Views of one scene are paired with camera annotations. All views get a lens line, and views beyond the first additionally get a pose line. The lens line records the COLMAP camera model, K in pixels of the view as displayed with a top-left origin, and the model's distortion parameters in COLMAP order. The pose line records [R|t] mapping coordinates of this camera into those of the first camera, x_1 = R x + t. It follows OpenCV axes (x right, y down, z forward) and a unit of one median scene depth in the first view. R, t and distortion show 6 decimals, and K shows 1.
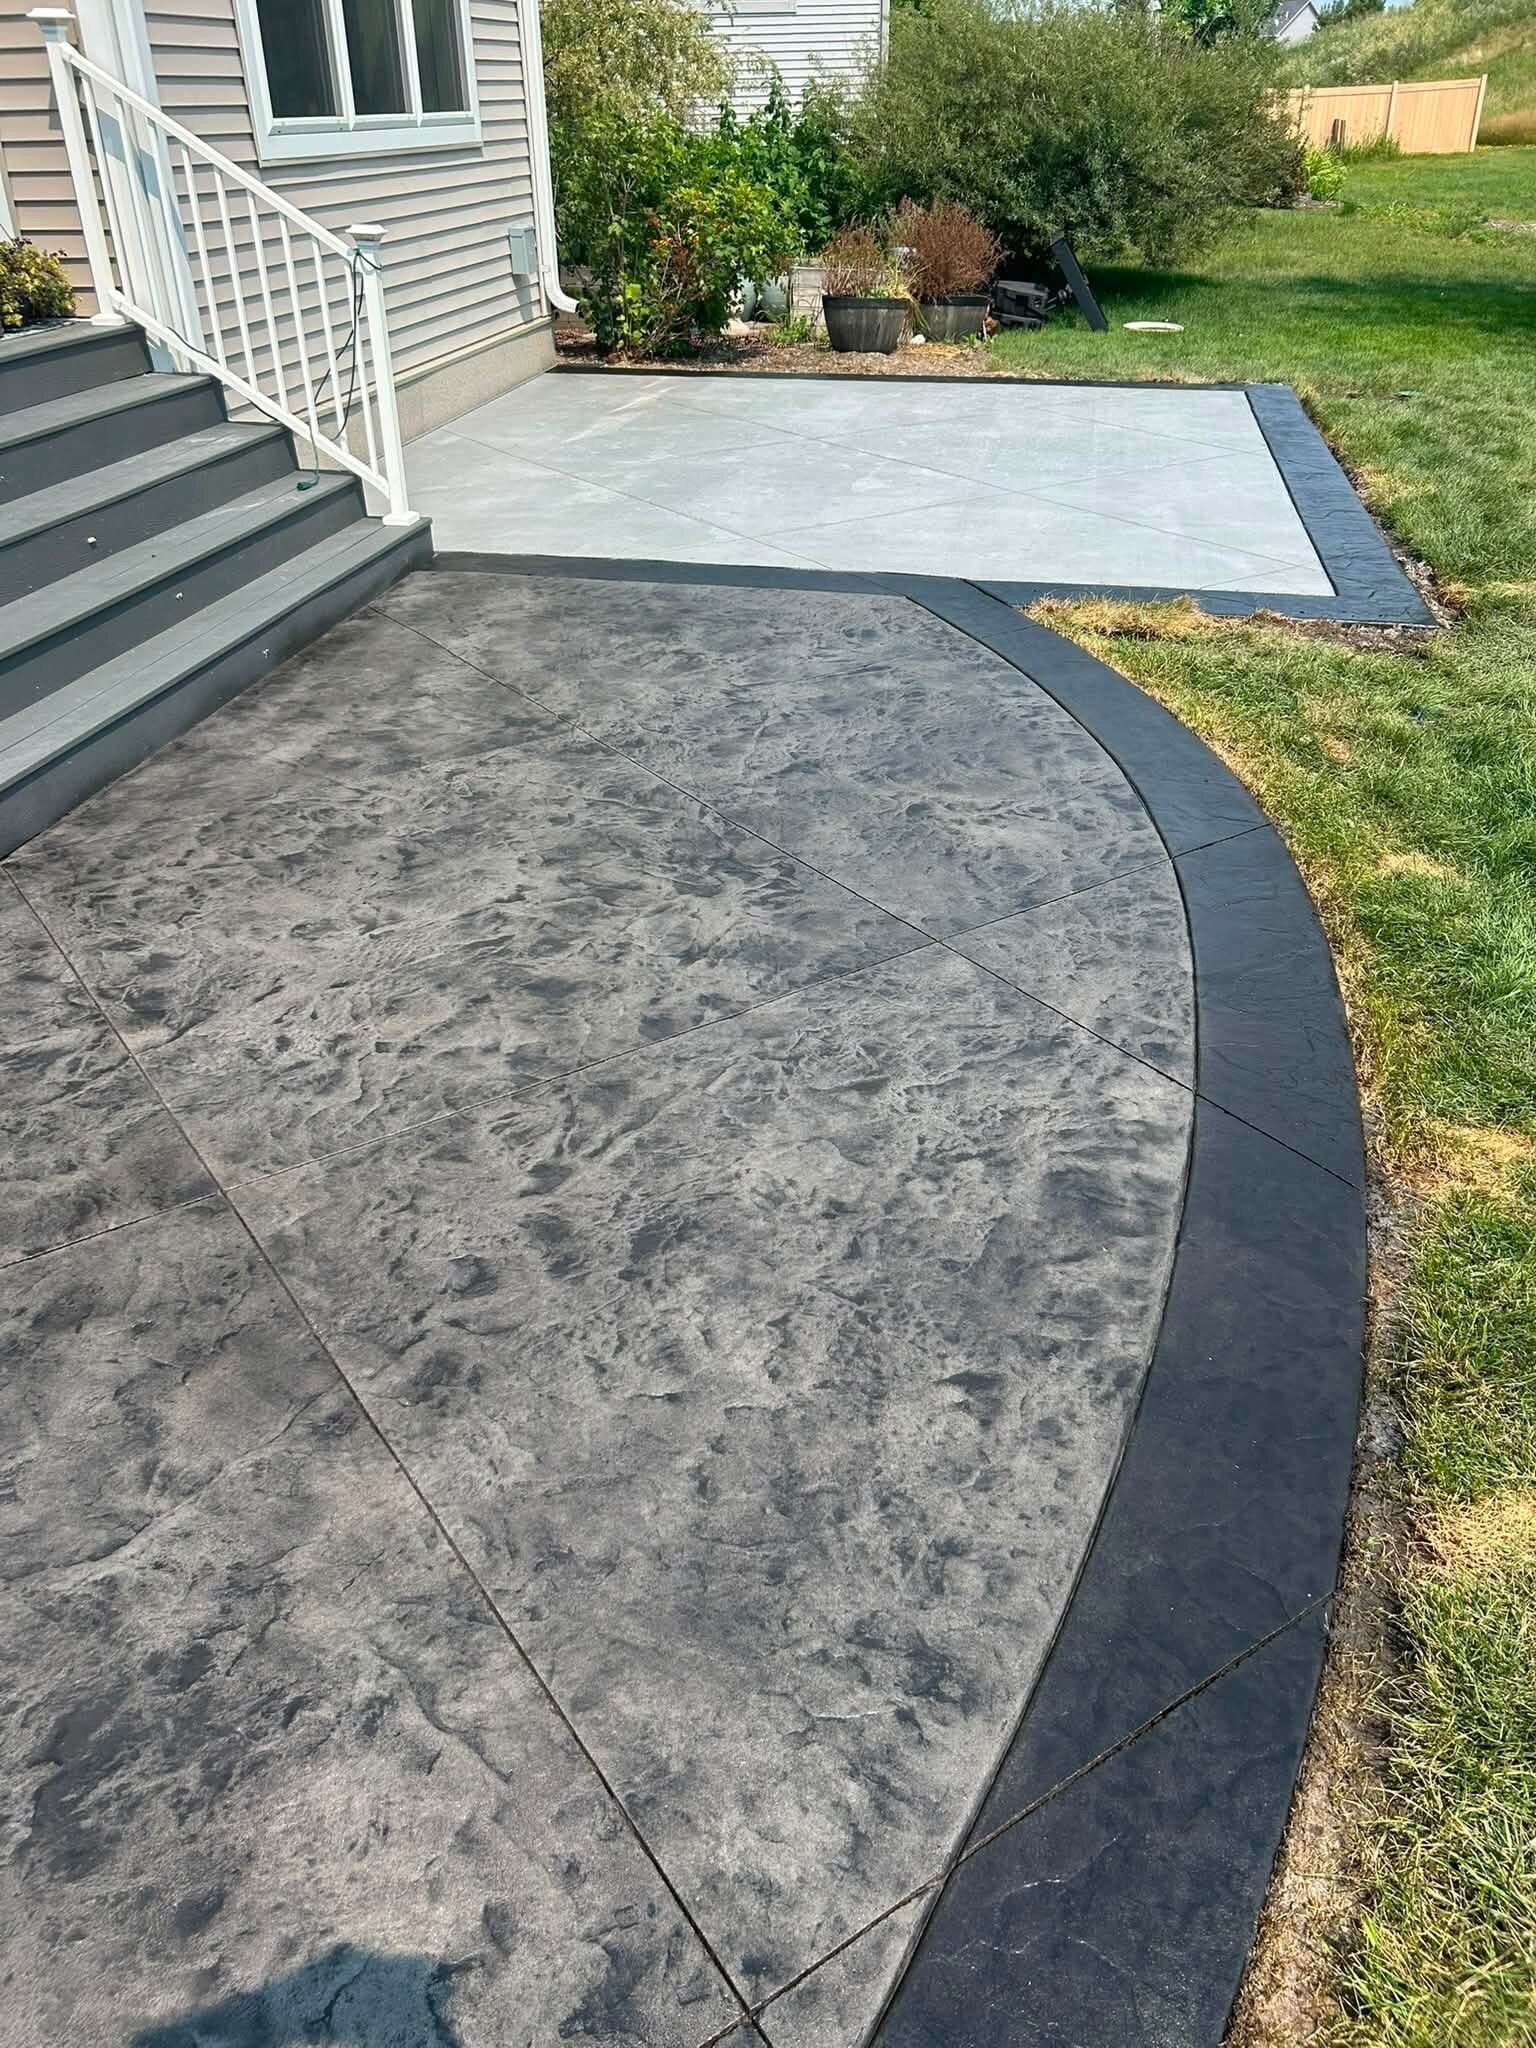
lens RADIAL K [[1539.4, 0, 758.2], [0, 1539.4, 1039.7], [0, 0, 1]] dist [0.049584, -0.062493]
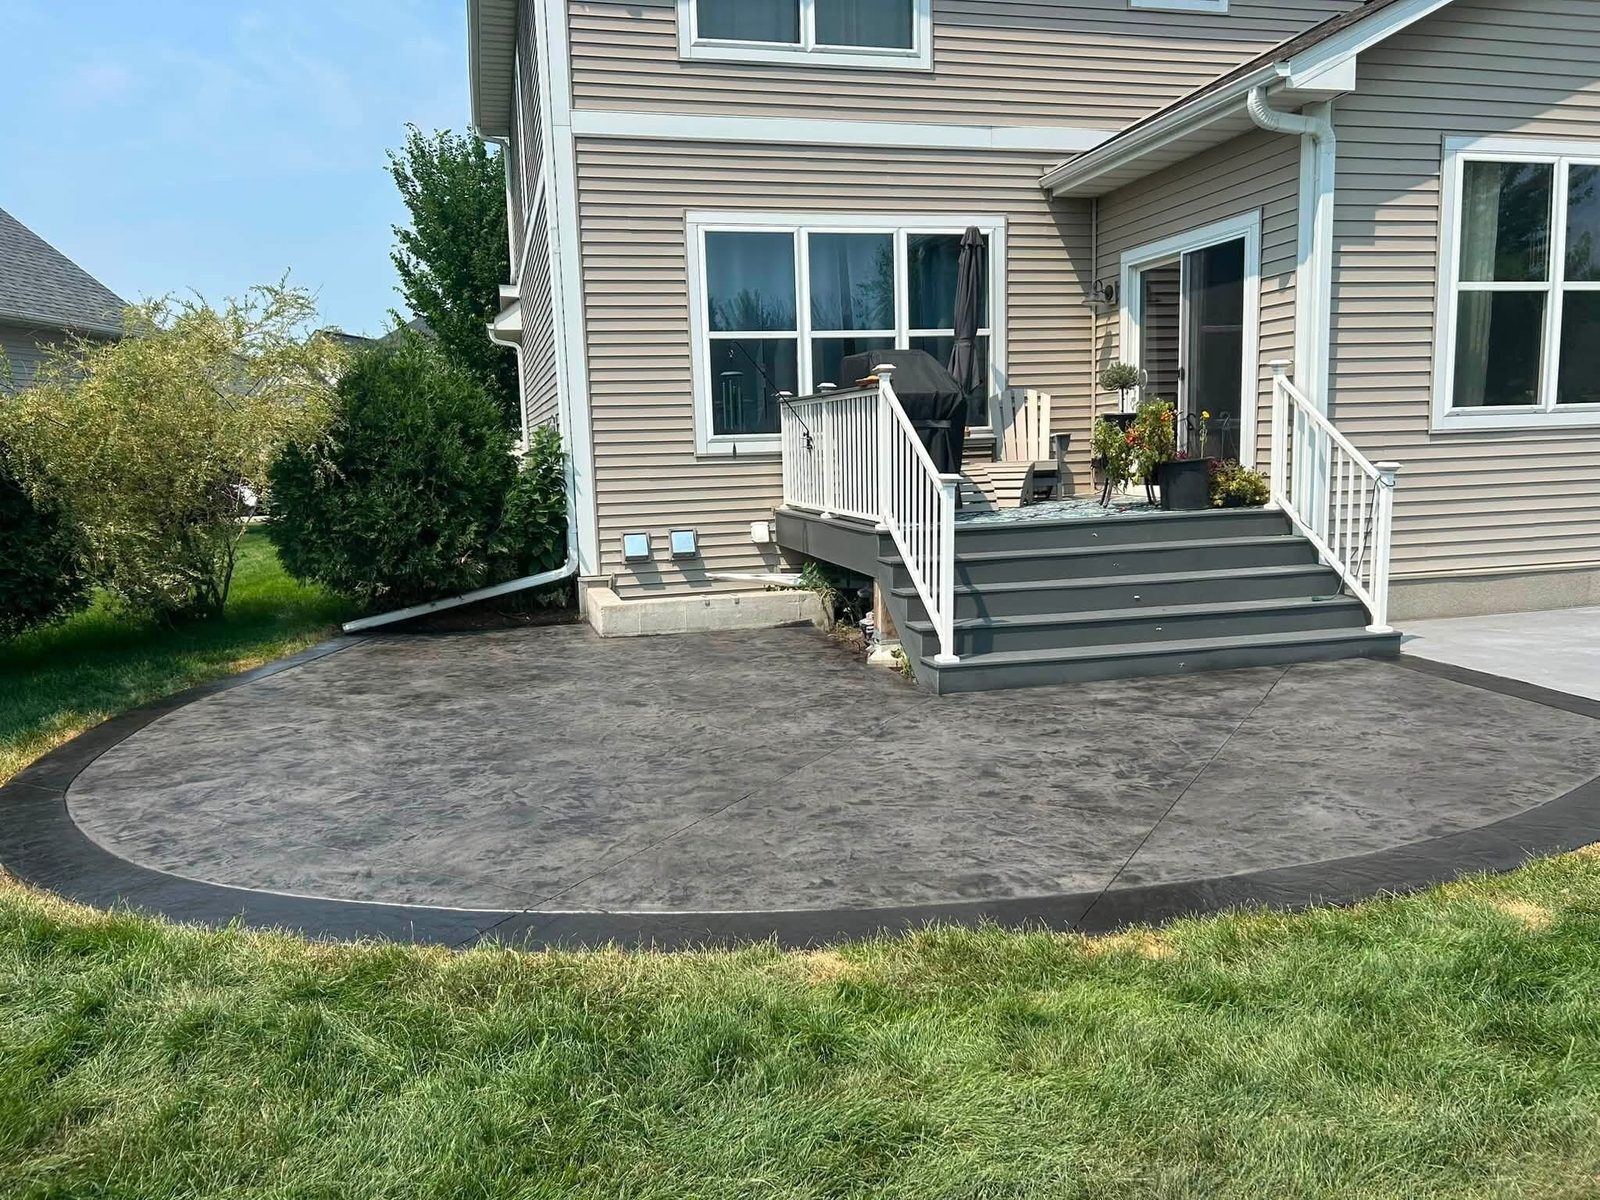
lens RADIAL K [[1202.7, 0, 805.9], [0, 1202.7, 615.8], [0, 0, 1]] dist [0.049584, -0.062493]
pose [[0.423155, 0.133463, -0.896174, 0.972914], [-0.448723, 0.890145, -0.079313, 0.013480], [0.787139, 0.435695, 0.436557, 0.006898]]
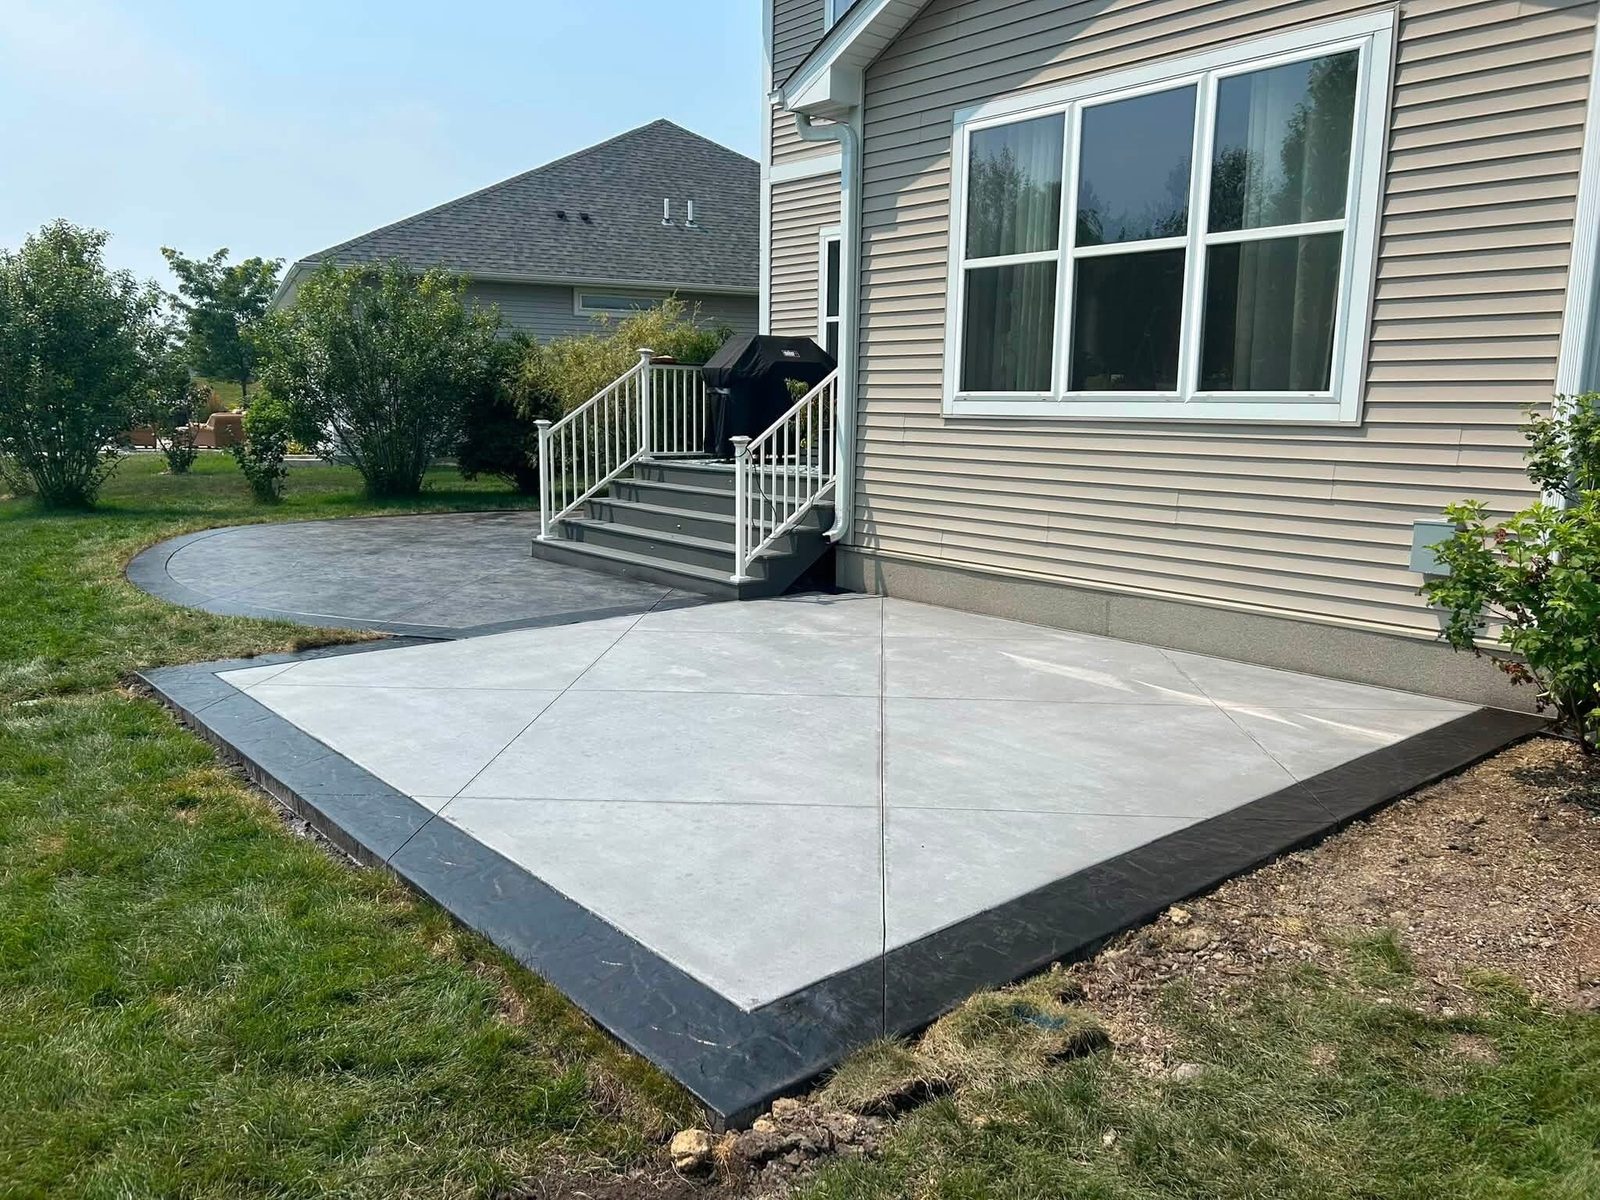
lens RADIAL K [[1209.5, 0, 782.6], [0, 1209.5, 611.4], [0, 0, 1]] dist [0.028137, -0.036408]
pose [[-0.638142, 0.141841, -0.756740, 1.297874], [-0.399999, 0.778746, 0.483276, -1.599906], [0.657857, 0.611094, -0.440214, 2.651577]]
